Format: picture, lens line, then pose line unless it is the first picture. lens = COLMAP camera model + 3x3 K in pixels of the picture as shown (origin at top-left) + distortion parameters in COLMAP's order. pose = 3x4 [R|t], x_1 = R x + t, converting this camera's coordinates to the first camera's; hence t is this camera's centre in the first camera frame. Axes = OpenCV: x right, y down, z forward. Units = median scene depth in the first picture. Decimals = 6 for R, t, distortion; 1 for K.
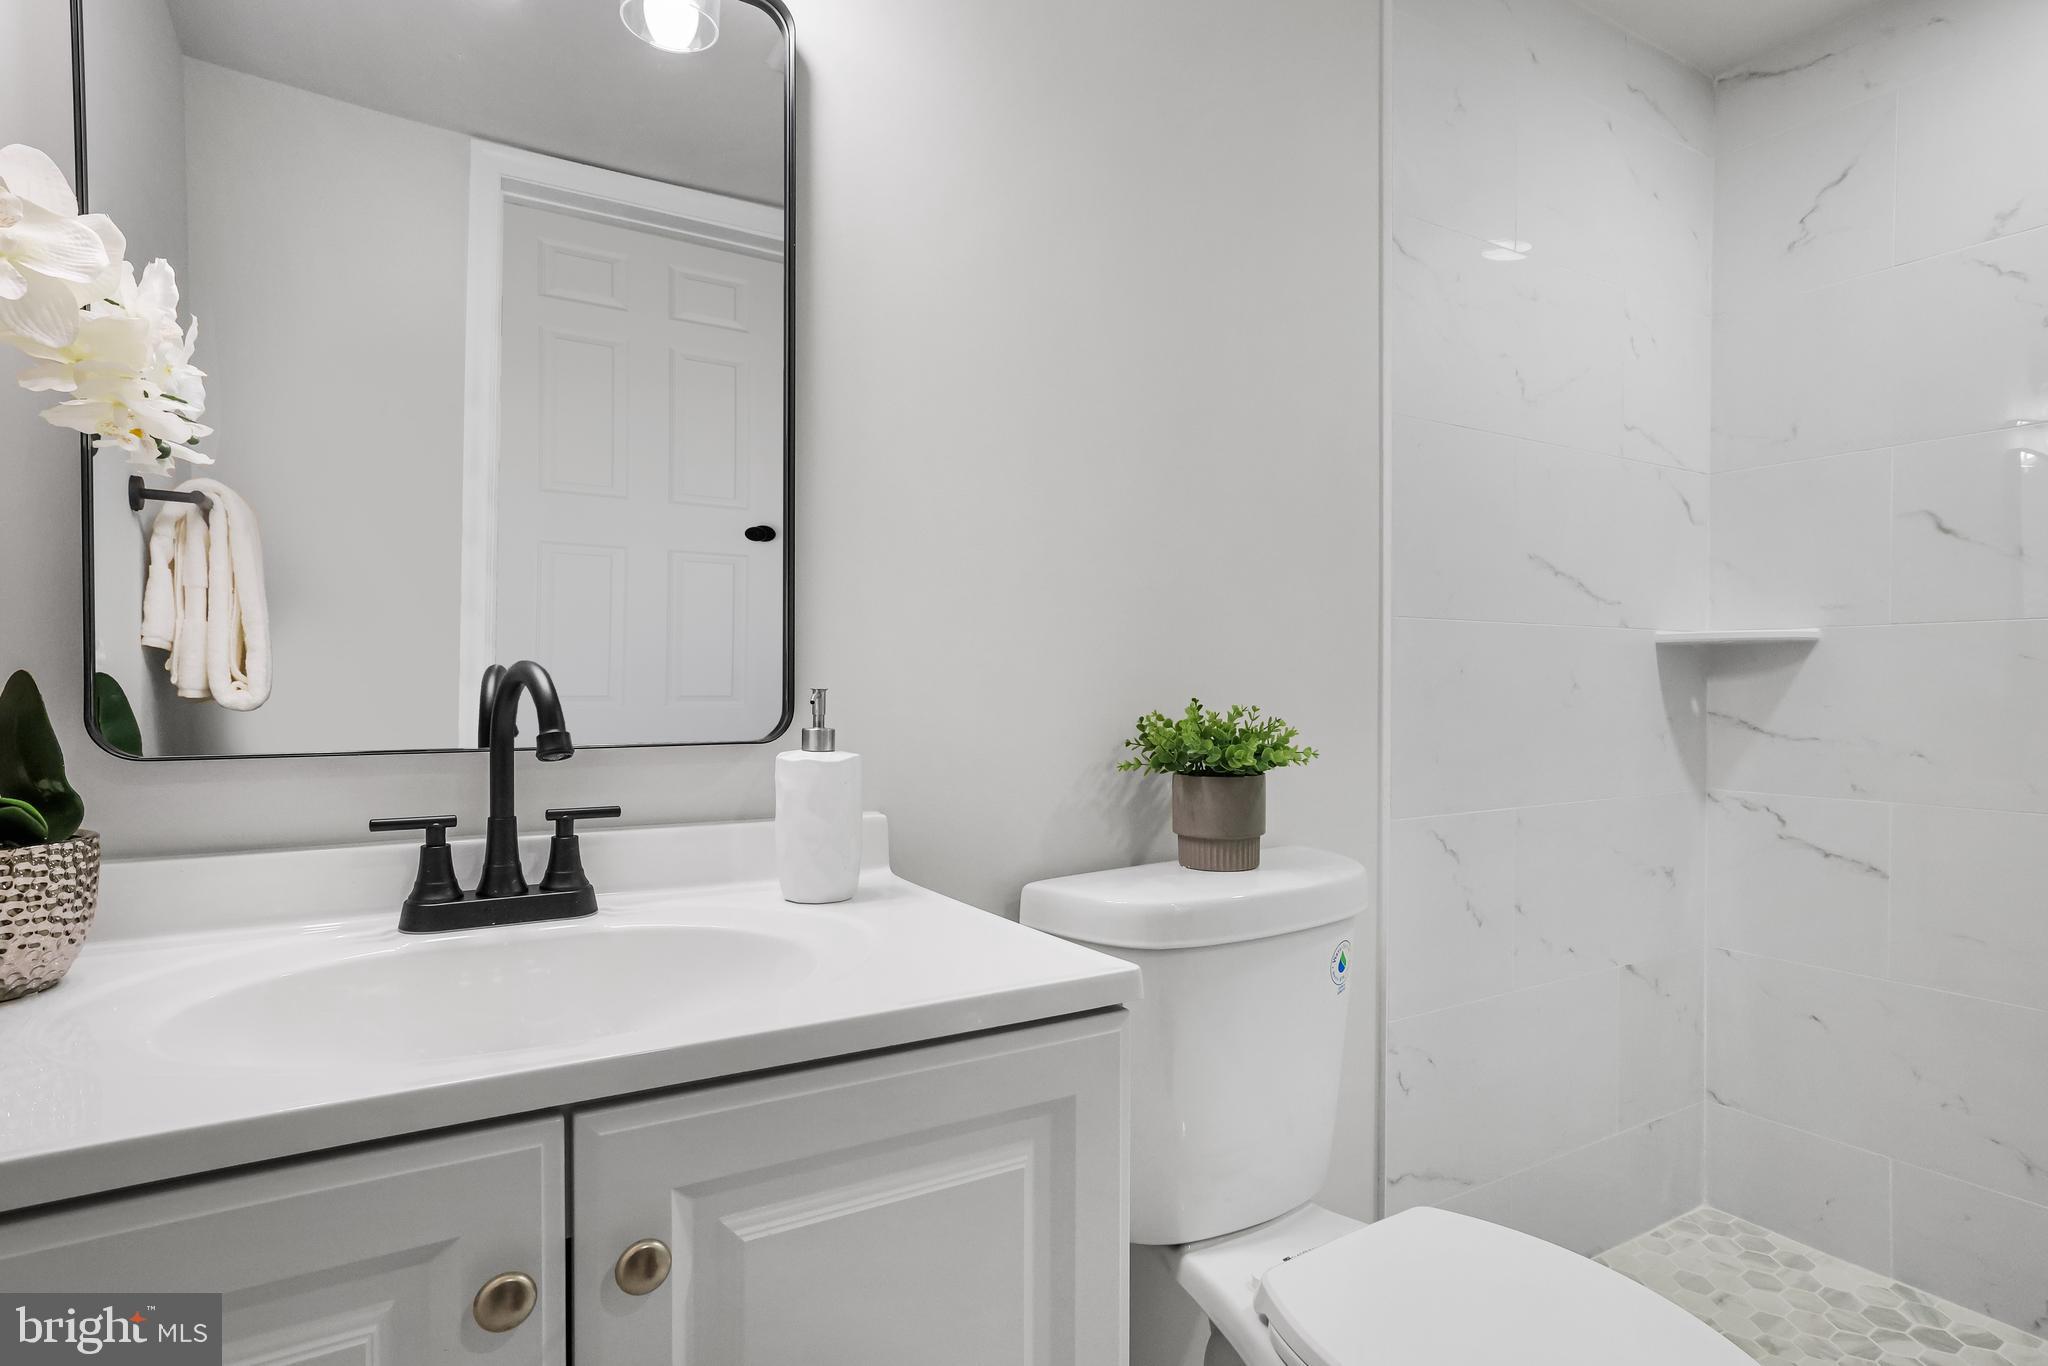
lens RADIAL K [[1078.9, 0, 1022.4], [0, 1078.9, 692.3], [0, 0, 1]] dist [-0.033084, 0.030011]
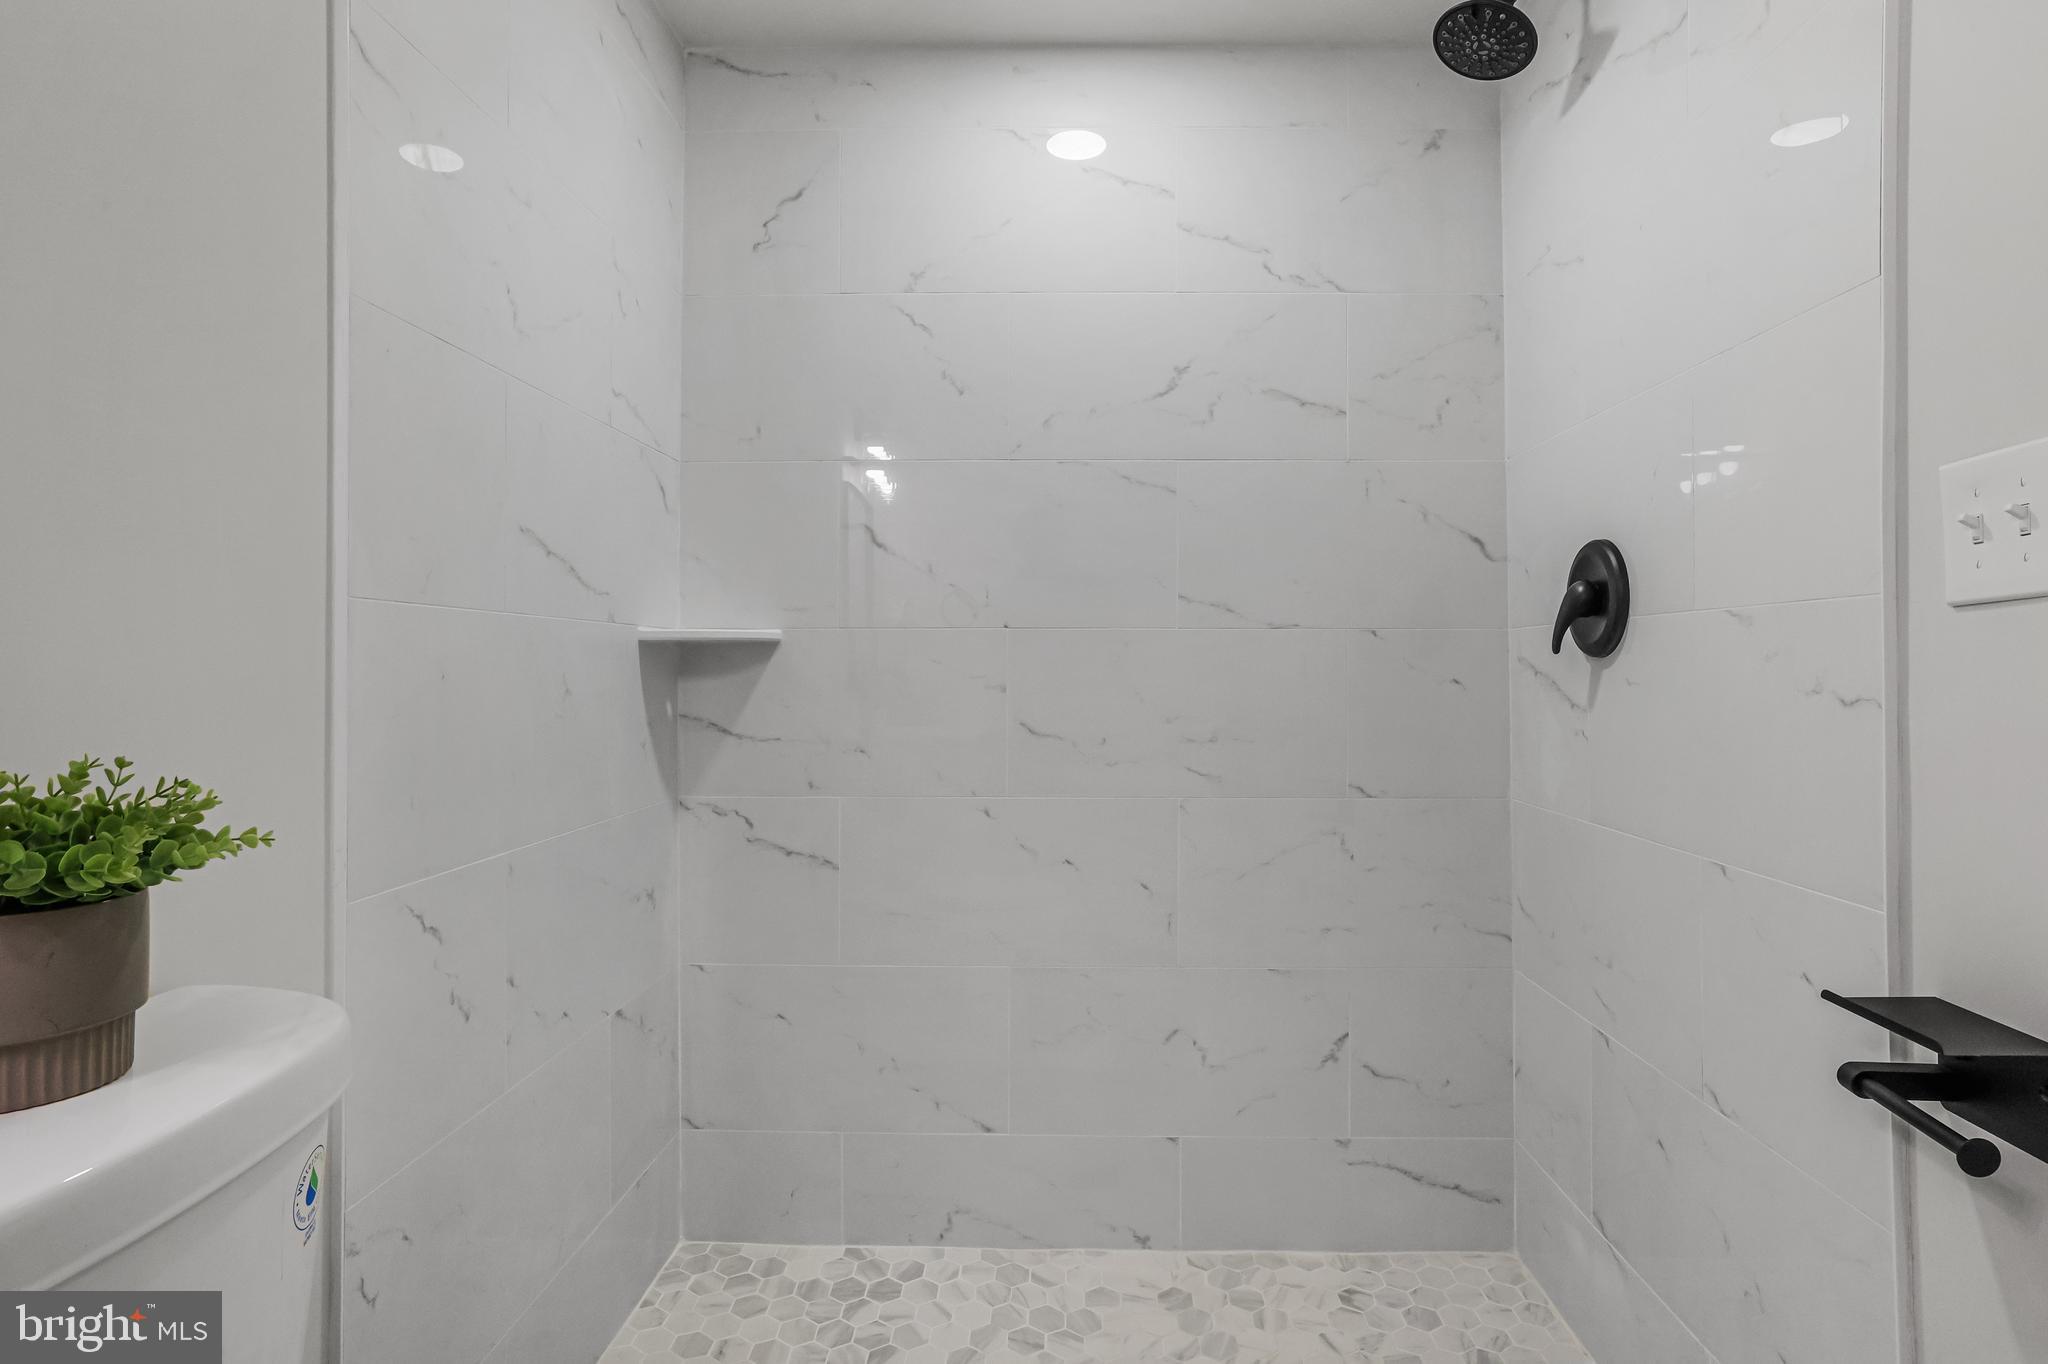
lens RADIAL K [[1094.4, 0, 1033.7], [0, 1094.4, 662.1], [0, 0, 1]] dist [-0.034576, 0.031376]
pose [[0.547635, 0.003942, 0.836708, 0.017203], [0.007517, 0.999925, -0.009631, -0.025116], [-0.836684, 0.011564, 0.547565, 0.338523]]
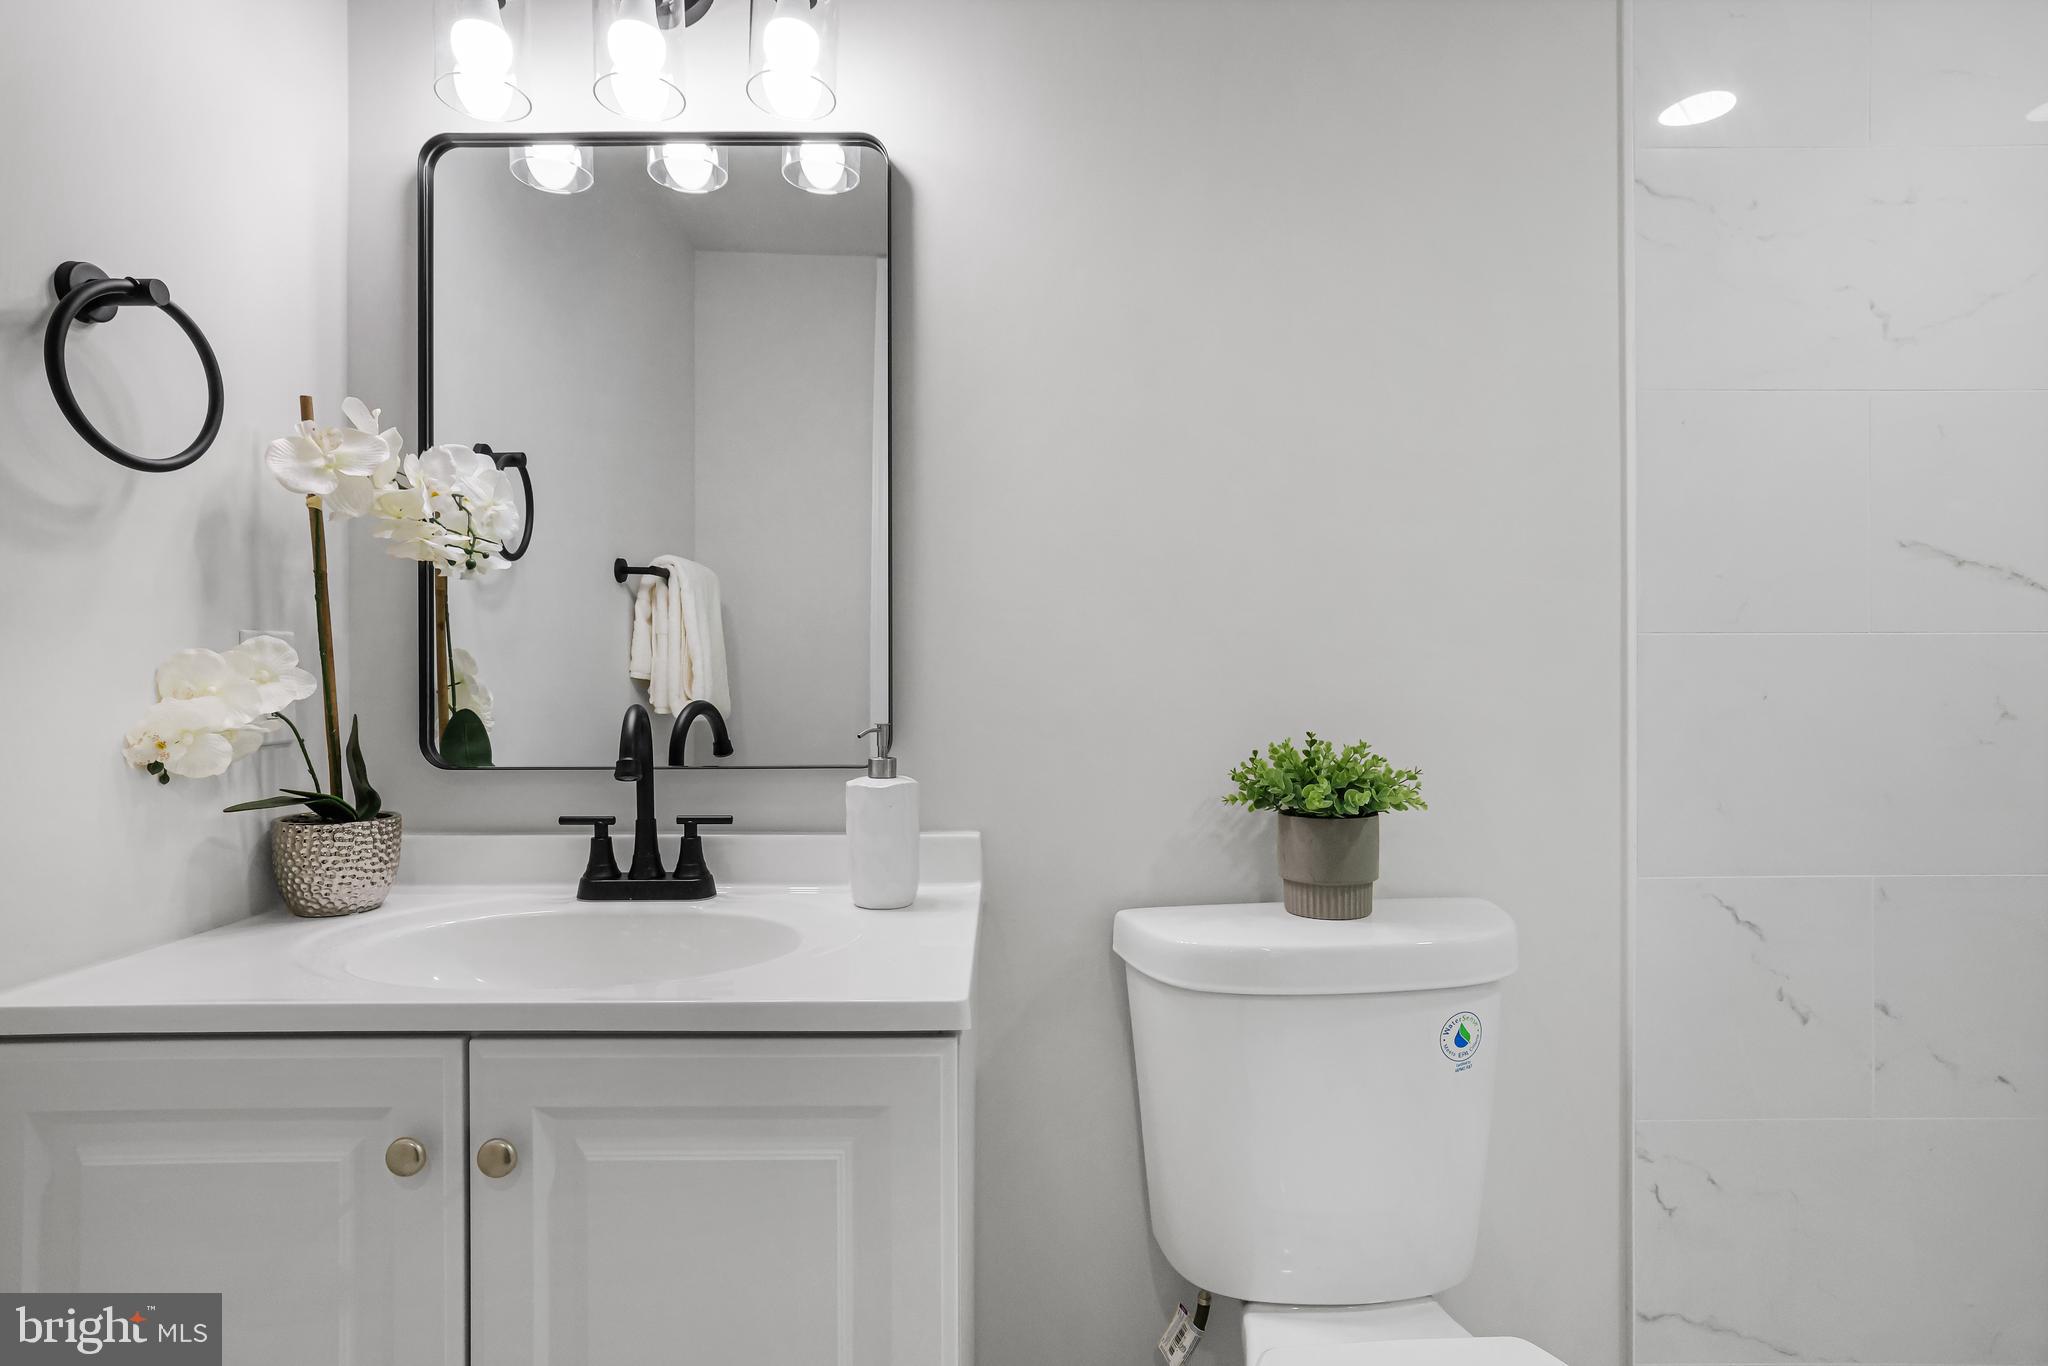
lens RADIAL K [[1050.3, 0, 1024.0], [0, 1050.3, 683.0], [0, 0, 1]] dist [-0.013350, 0.000414]
pose [[0.865294, -0.004413, -0.501245, 0.410898], [-0.000227, 0.999958, -0.009197, -0.029616], [0.501264, 0.008072, 0.865257, 0.074571]]
